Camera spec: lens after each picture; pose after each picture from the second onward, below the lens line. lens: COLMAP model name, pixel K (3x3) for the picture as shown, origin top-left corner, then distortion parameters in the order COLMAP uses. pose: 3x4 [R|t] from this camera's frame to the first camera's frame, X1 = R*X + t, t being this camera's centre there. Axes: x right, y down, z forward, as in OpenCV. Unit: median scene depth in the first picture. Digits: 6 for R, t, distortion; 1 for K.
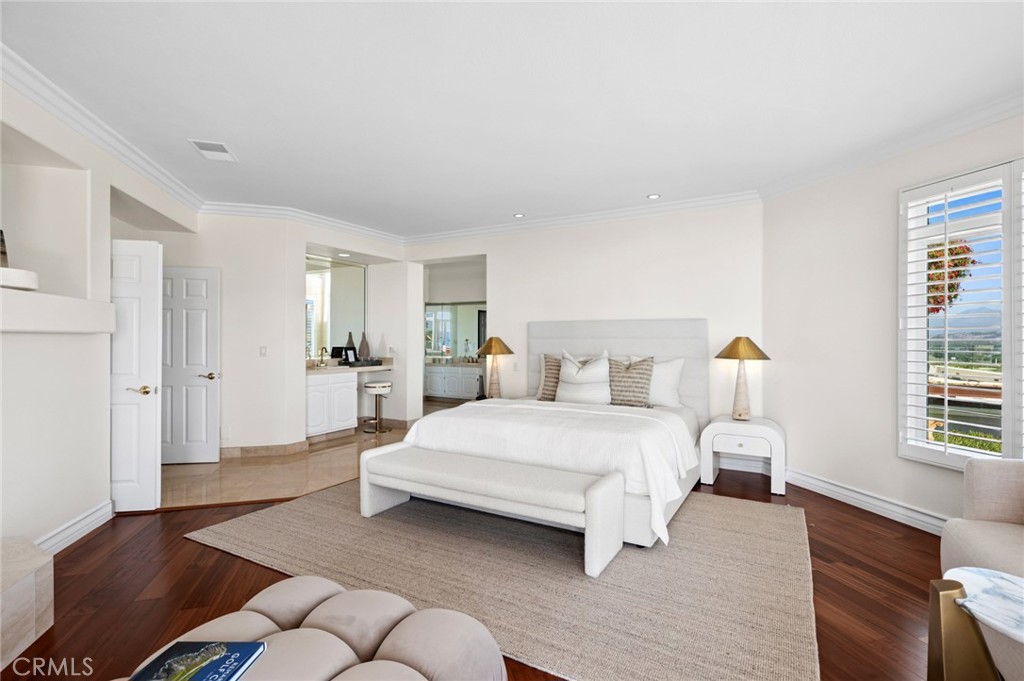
lens RADIAL K [[472.8, 0, 514.1], [0, 472.8, 344.1], [0, 0, 1]] dist [0.002854, 0.000225]
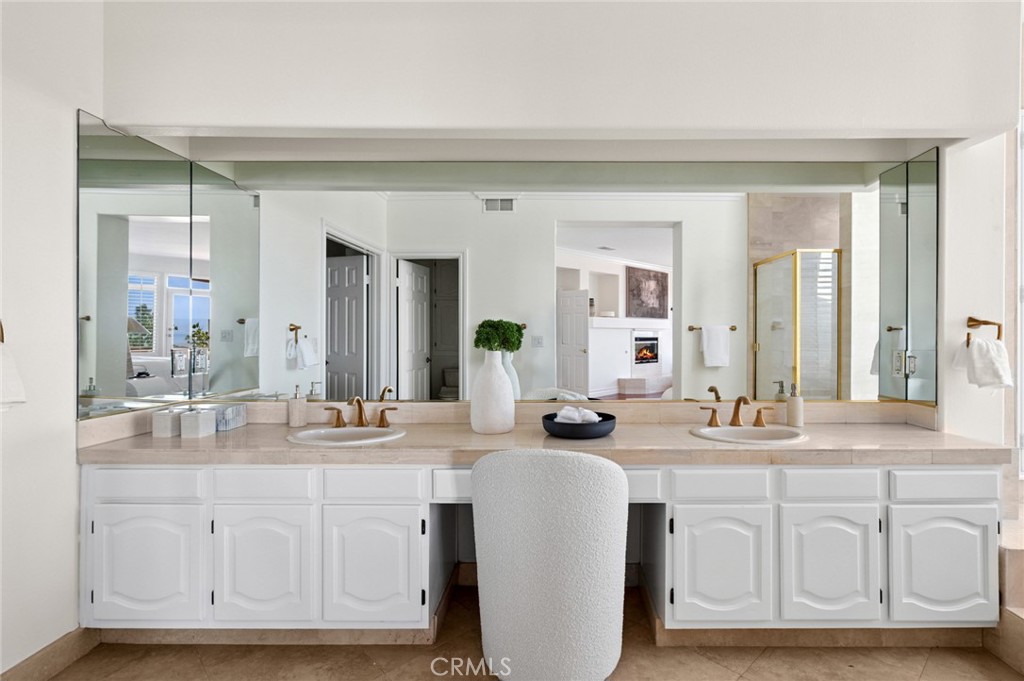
lens RADIAL K [[472.8, 0, 514.1], [0, 472.8, 344.1], [0, 0, 1]] dist [0.002854, 0.000225]
pose [[0.889396, -0.000005, 0.457138, -0.124768], [0.001054, 0.999997, -0.002039, 0.002356], [-0.457137, 0.002295, 0.889393, 0.768744]]
